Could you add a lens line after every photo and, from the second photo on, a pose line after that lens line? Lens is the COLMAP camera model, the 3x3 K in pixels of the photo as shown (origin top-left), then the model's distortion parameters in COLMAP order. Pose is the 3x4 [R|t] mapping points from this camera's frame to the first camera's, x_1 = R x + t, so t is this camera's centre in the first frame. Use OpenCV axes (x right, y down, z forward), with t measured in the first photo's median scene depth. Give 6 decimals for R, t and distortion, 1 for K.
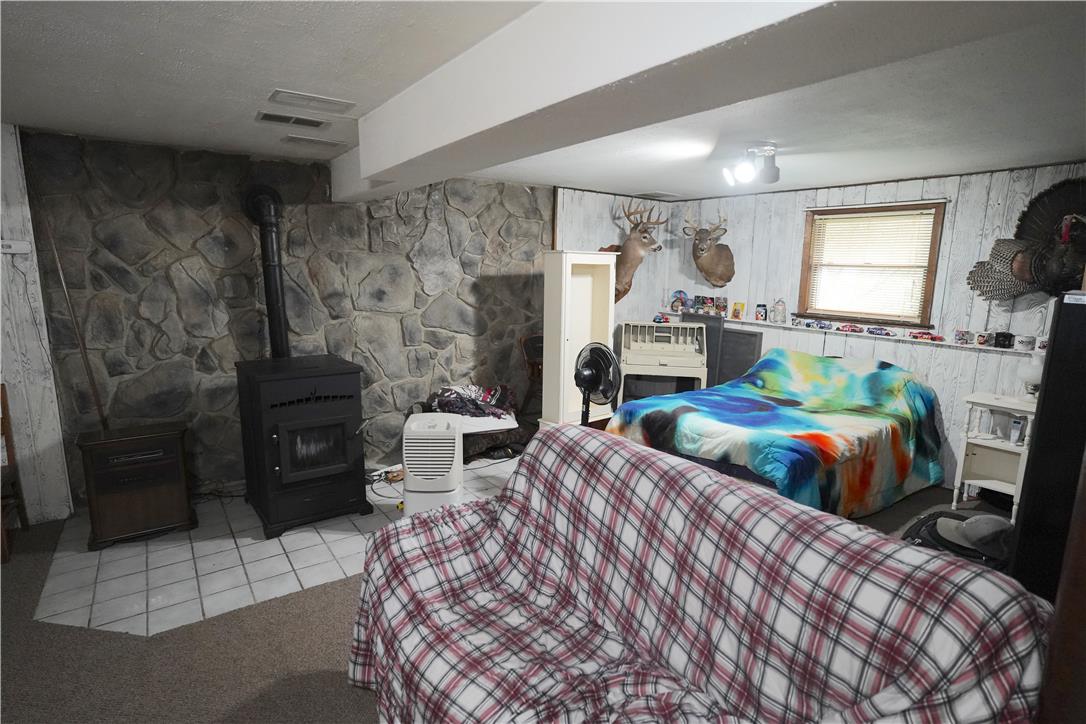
lens RADIAL K [[557.2, 0, 543.0], [0, 557.2, 362.0], [0, 0, 1]] dist [-0.066037, 0.034095]
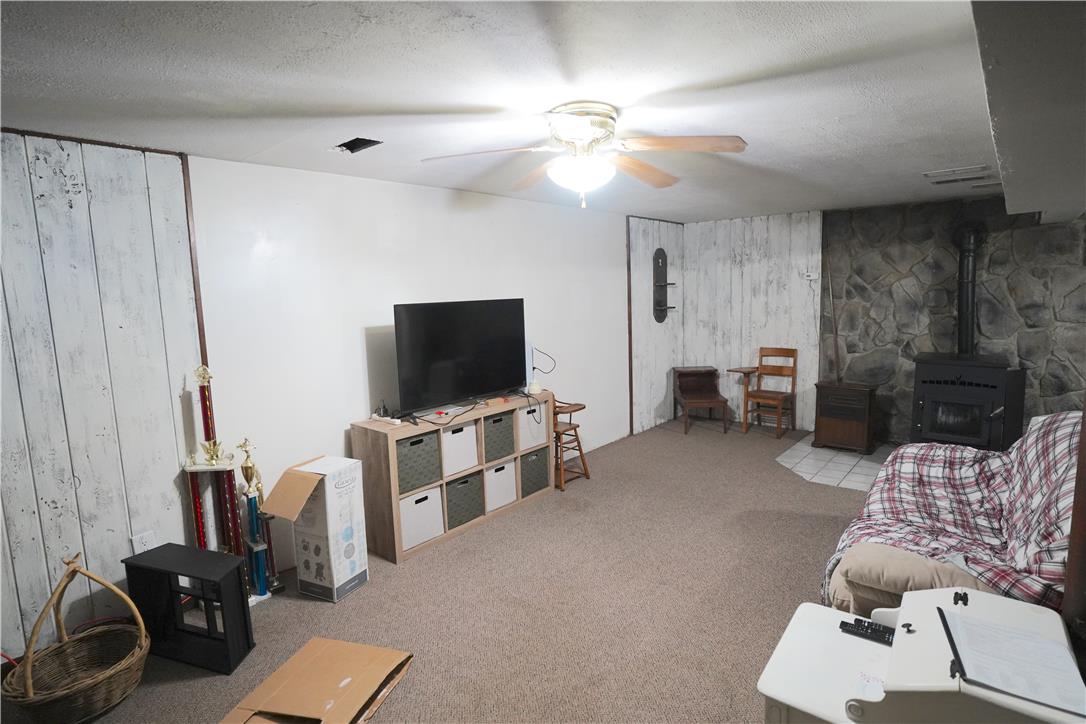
lens RADIAL K [[557.2, 0, 543.0], [0, 557.2, 362.0], [0, 0, 1]] dist [-0.066037, 0.034095]
pose [[0.230543, 0.107195, -0.967140, 0.544377], [-0.132554, 0.988108, 0.077921, 0.043857], [0.963992, 0.110234, 0.242010, -0.255334]]
